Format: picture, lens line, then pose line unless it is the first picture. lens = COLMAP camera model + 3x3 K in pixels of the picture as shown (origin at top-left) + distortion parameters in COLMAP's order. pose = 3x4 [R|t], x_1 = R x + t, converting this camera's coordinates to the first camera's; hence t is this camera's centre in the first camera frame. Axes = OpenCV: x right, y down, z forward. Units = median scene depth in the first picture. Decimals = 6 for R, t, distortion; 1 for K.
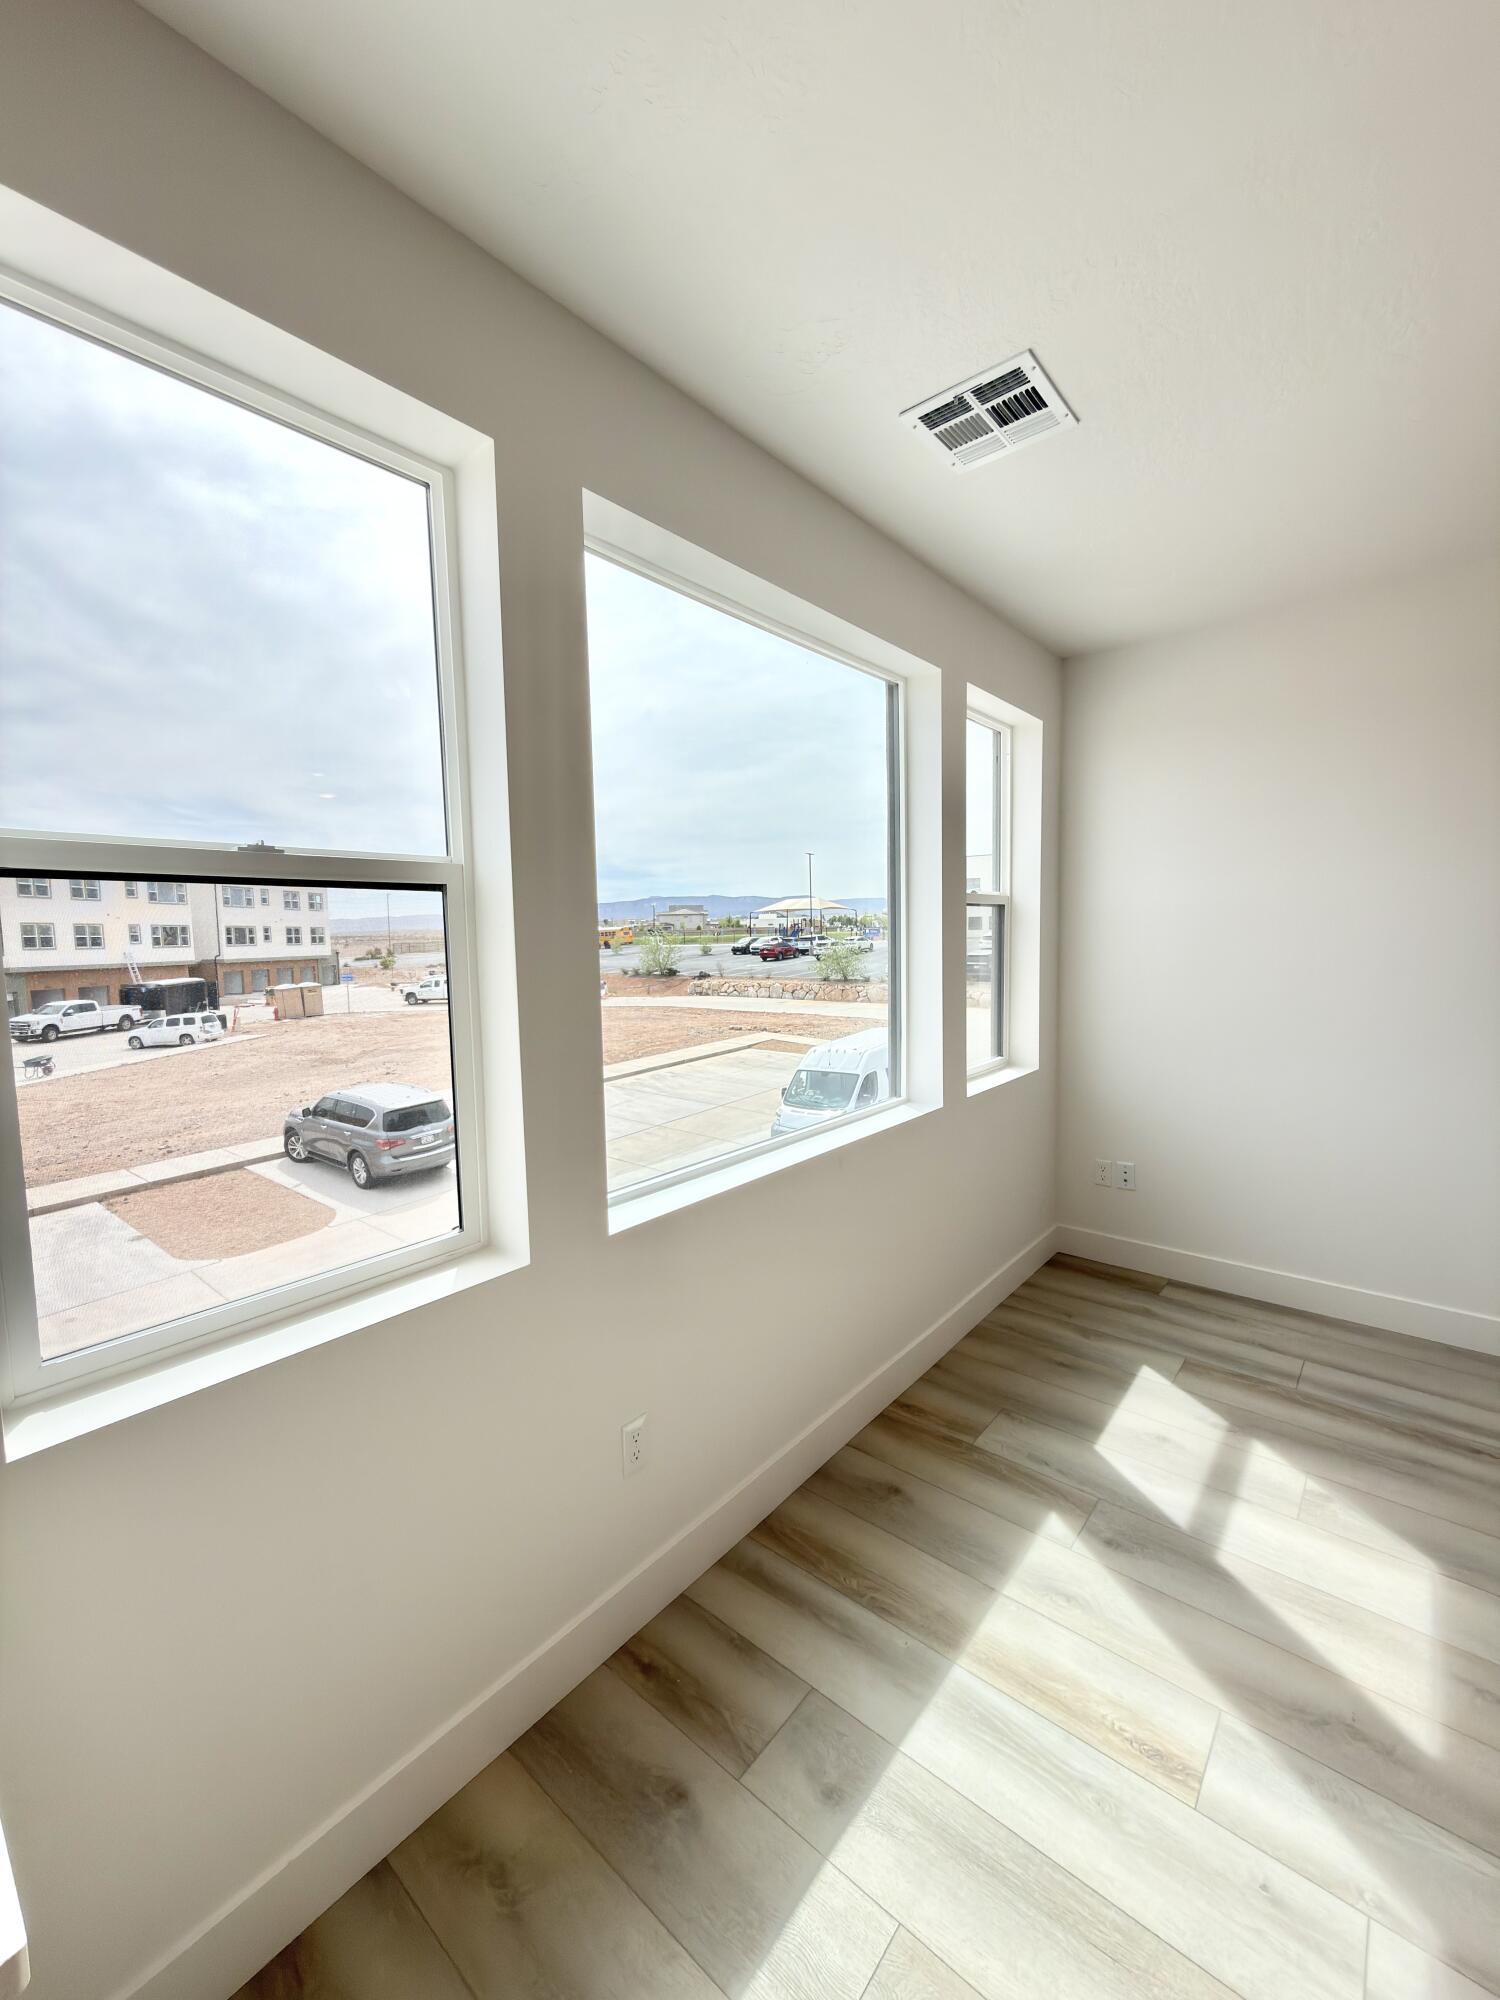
lens RADIAL K [[800.5, 0, 750.0], [0, 800.5, 1000.0], [0, 0, 1]] dist [0.002256, 0.000208]
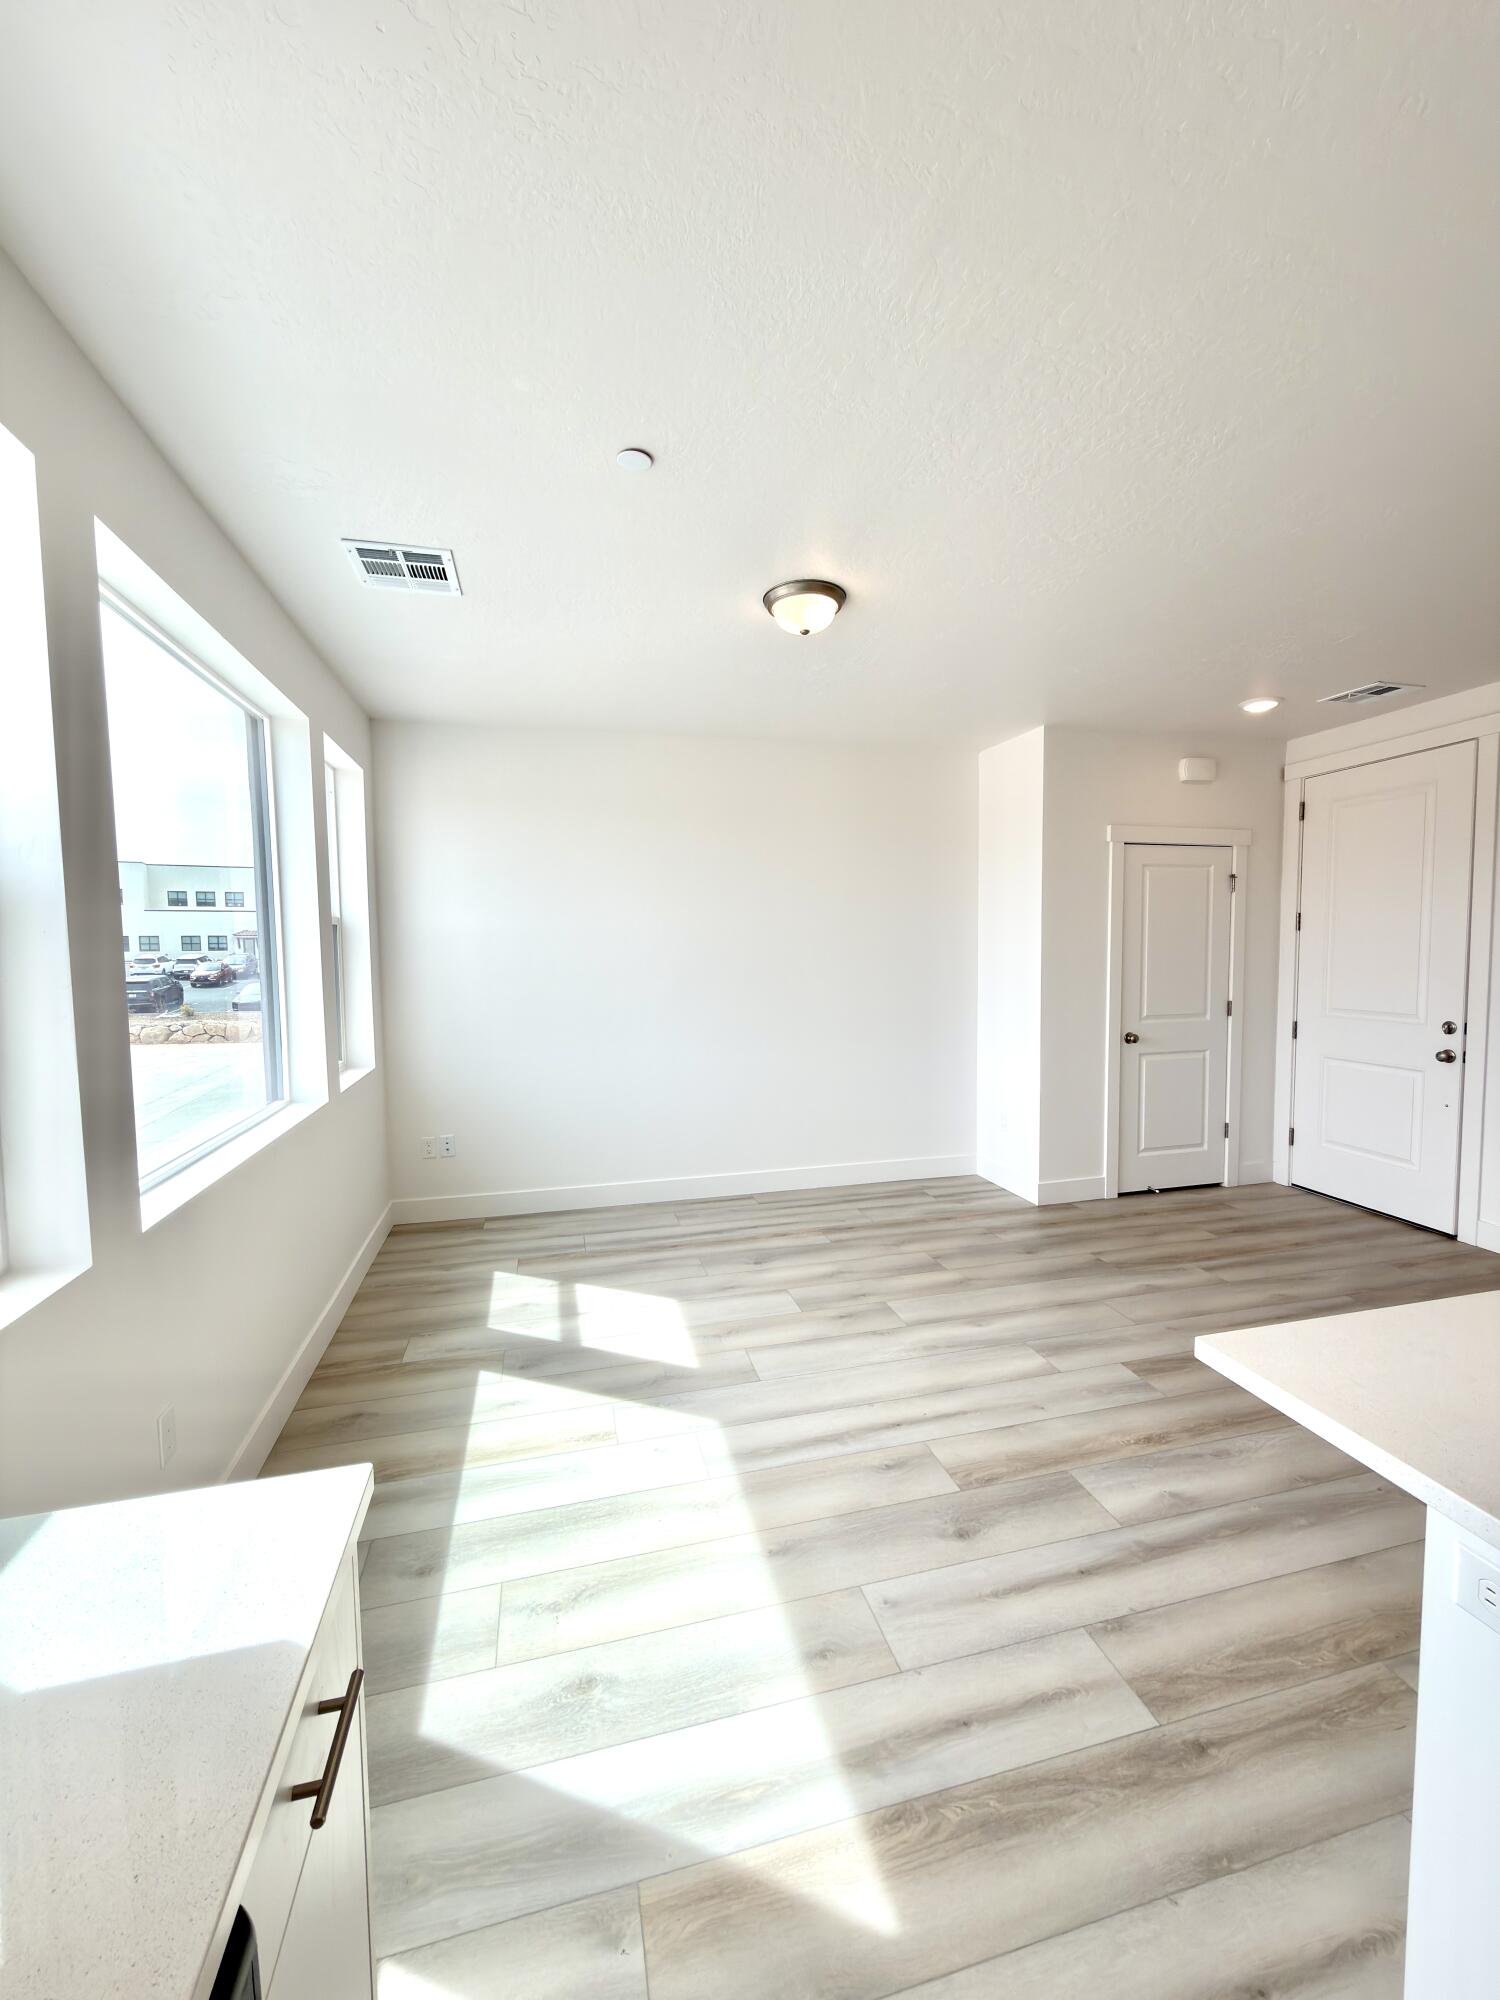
lens RADIAL K [[800.5, 0, 750.0], [0, 800.5, 1000.0], [0, 0, 1]] dist [0.002256, 0.000208]
pose [[0.582916, -0.038775, 0.811607, -0.341190], [0.061712, 0.998088, 0.003361, 0.023126], [-0.810186, 0.048126, 0.584194, -0.159192]]
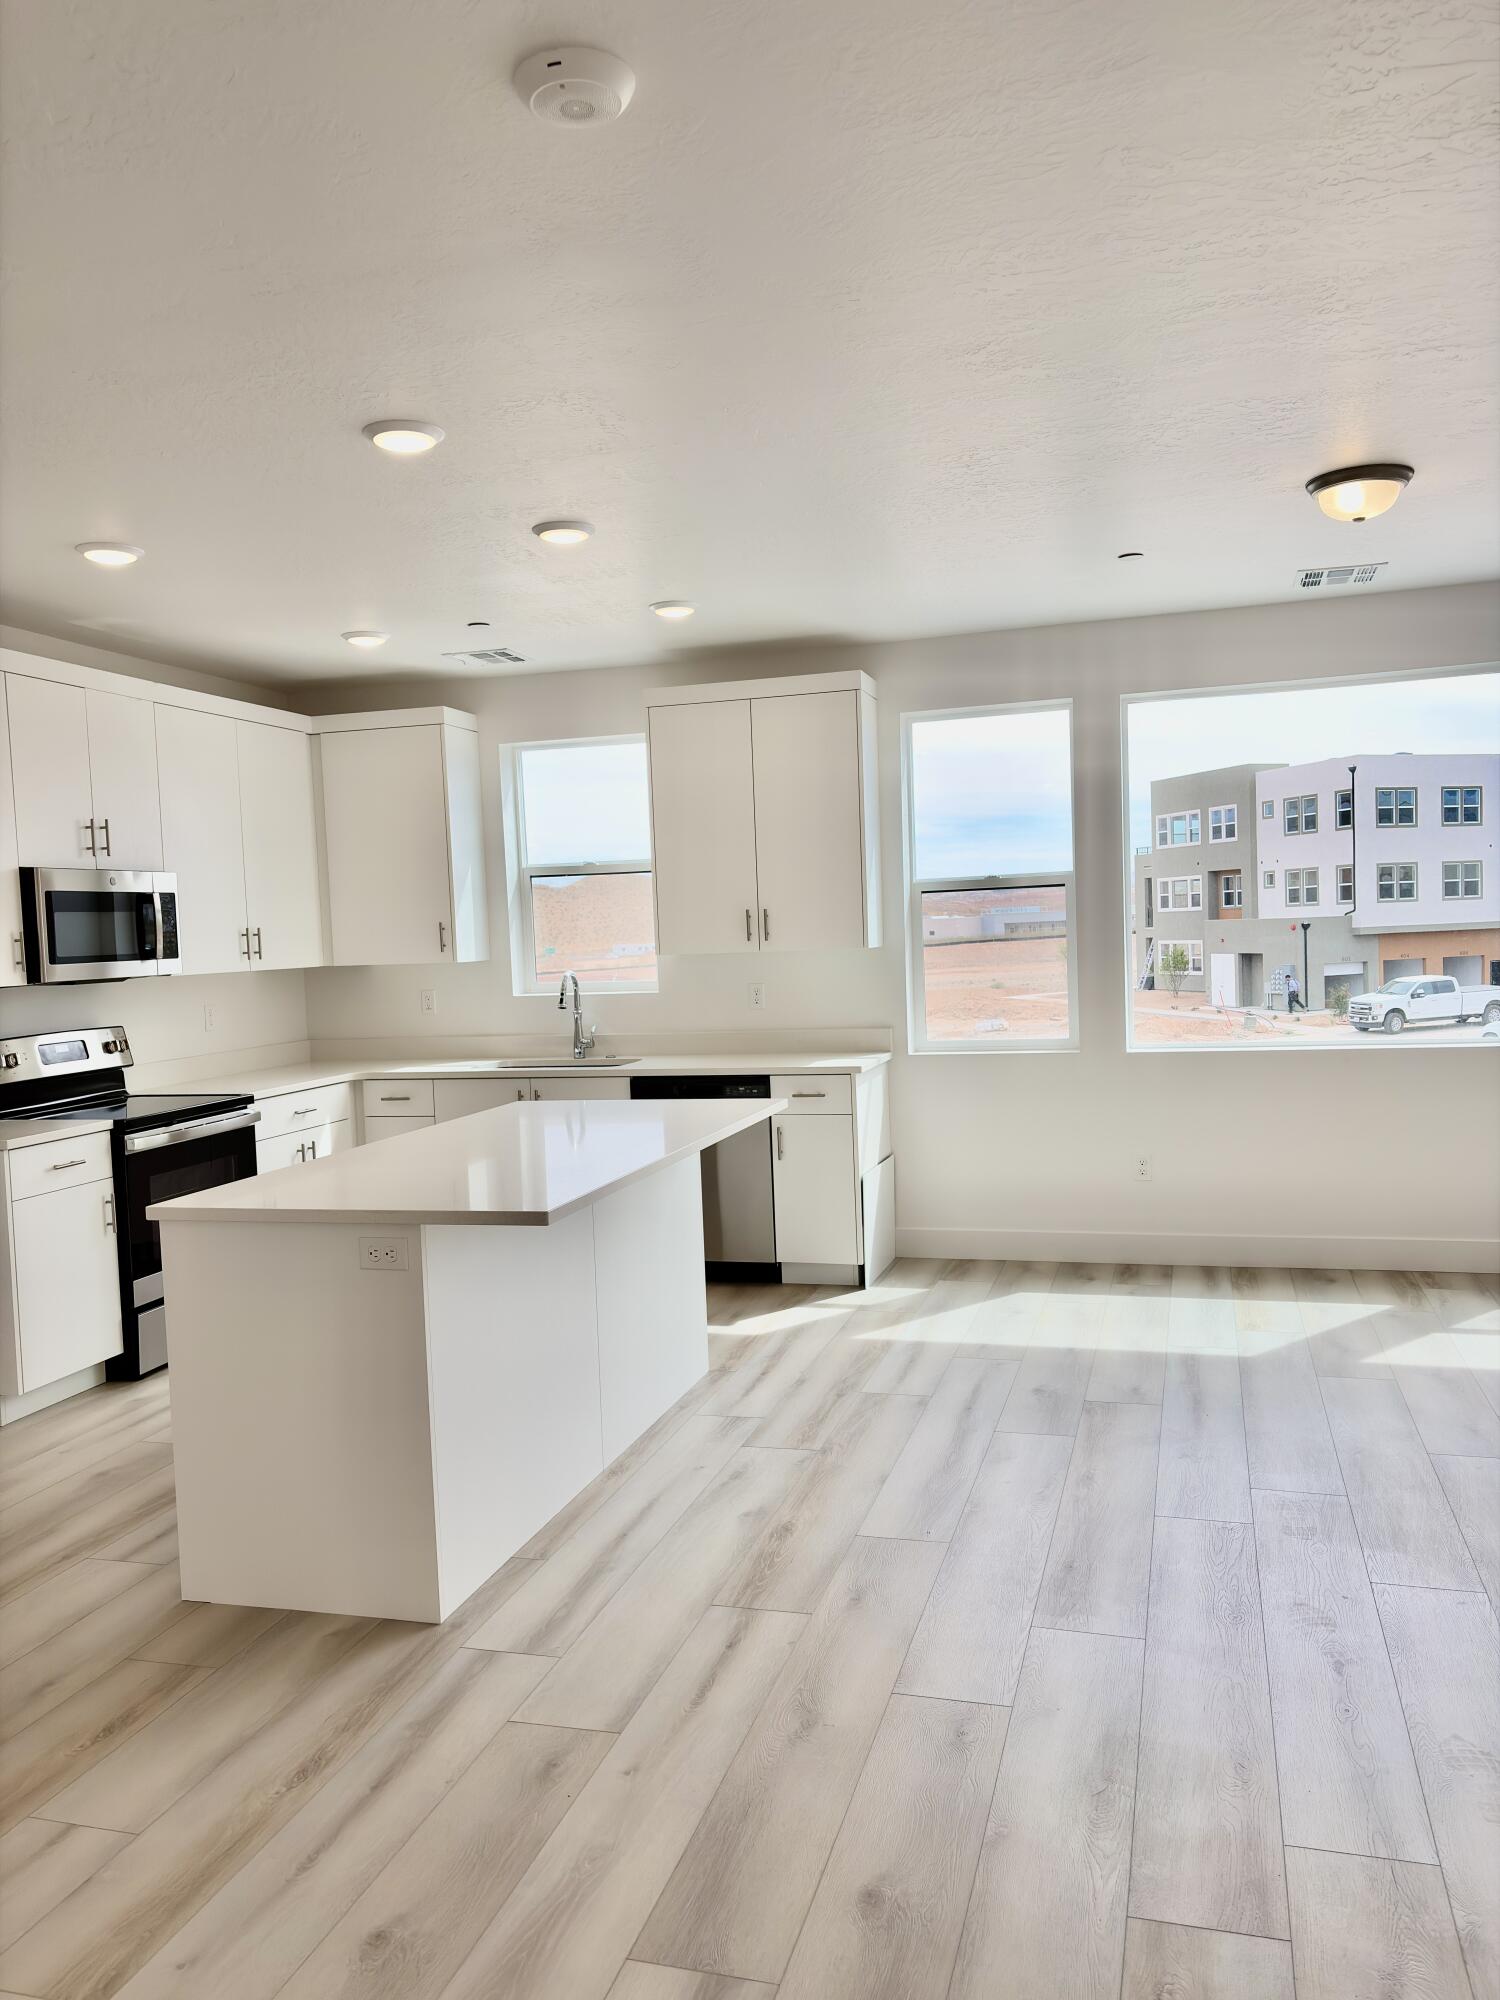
lens RADIAL K [[1536.6, 0, 750.0], [0, 1536.6, 1000.0], [0, 0, 1]] dist [-0.005113, -0.001919]
pose [[0.407167, 0.049096, -0.912033, 1.821257], [-0.044585, 0.998432, 0.033842, 0.044111], [0.912265, 0.026883, 0.408718, -0.895781]]
